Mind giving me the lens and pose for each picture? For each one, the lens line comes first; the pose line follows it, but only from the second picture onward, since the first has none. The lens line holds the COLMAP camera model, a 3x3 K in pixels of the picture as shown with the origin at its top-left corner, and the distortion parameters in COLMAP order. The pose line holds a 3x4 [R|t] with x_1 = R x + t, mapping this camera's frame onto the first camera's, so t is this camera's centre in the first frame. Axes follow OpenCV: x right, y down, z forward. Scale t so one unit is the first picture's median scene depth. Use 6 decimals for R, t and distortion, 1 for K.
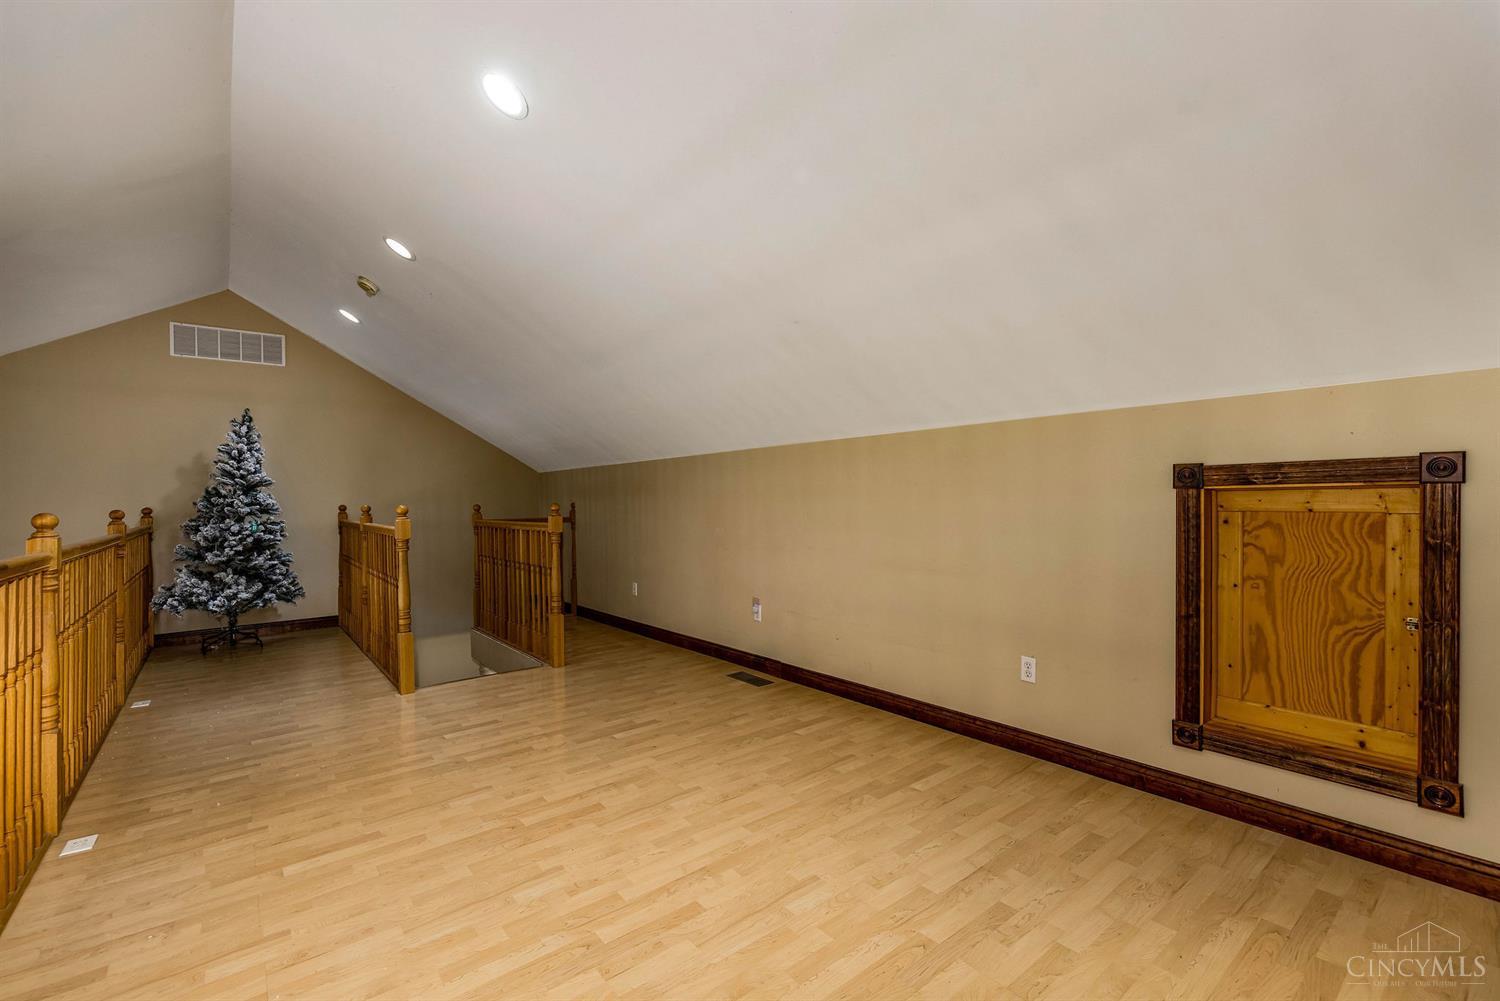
lens RADIAL K [[644.2, 0, 747.6], [0, 644.2, 506.8], [0, 0, 1]] dist [0.000280, 0.000192]
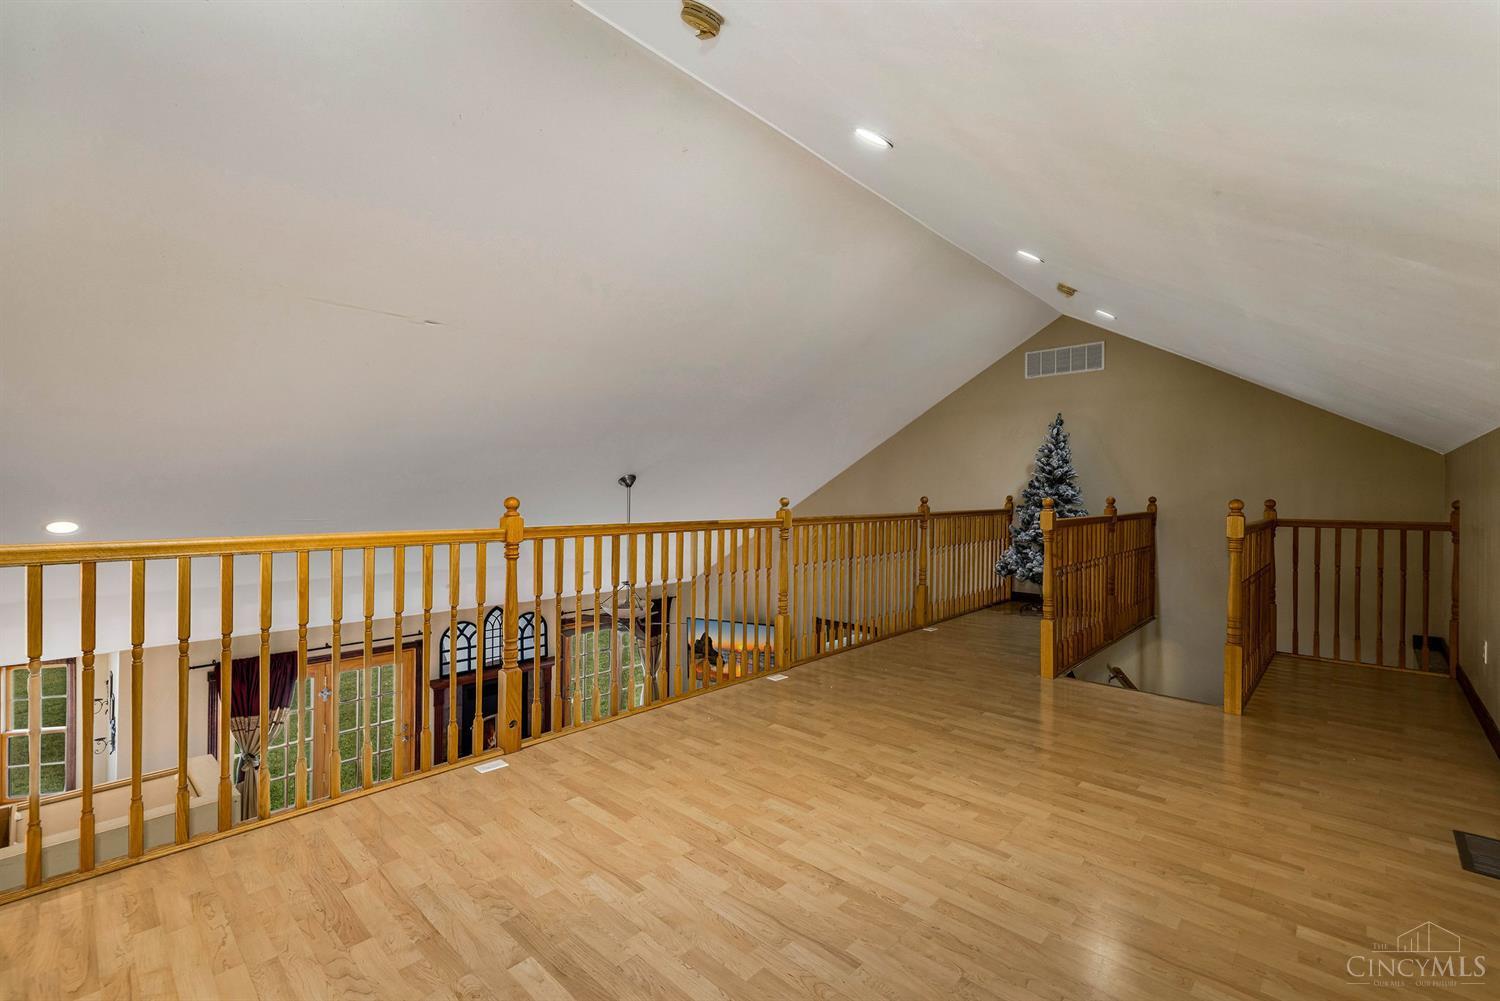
lens RADIAL K [[644.2, 0, 747.6], [0, 644.2, 506.8], [0, 0, 1]] dist [0.000280, 0.000192]
pose [[0.148571, 0.035573, -0.988262, 0.596889], [-0.021446, 0.999234, 0.032744, -0.015851], [0.988669, 0.016330, 0.149220, 0.506608]]
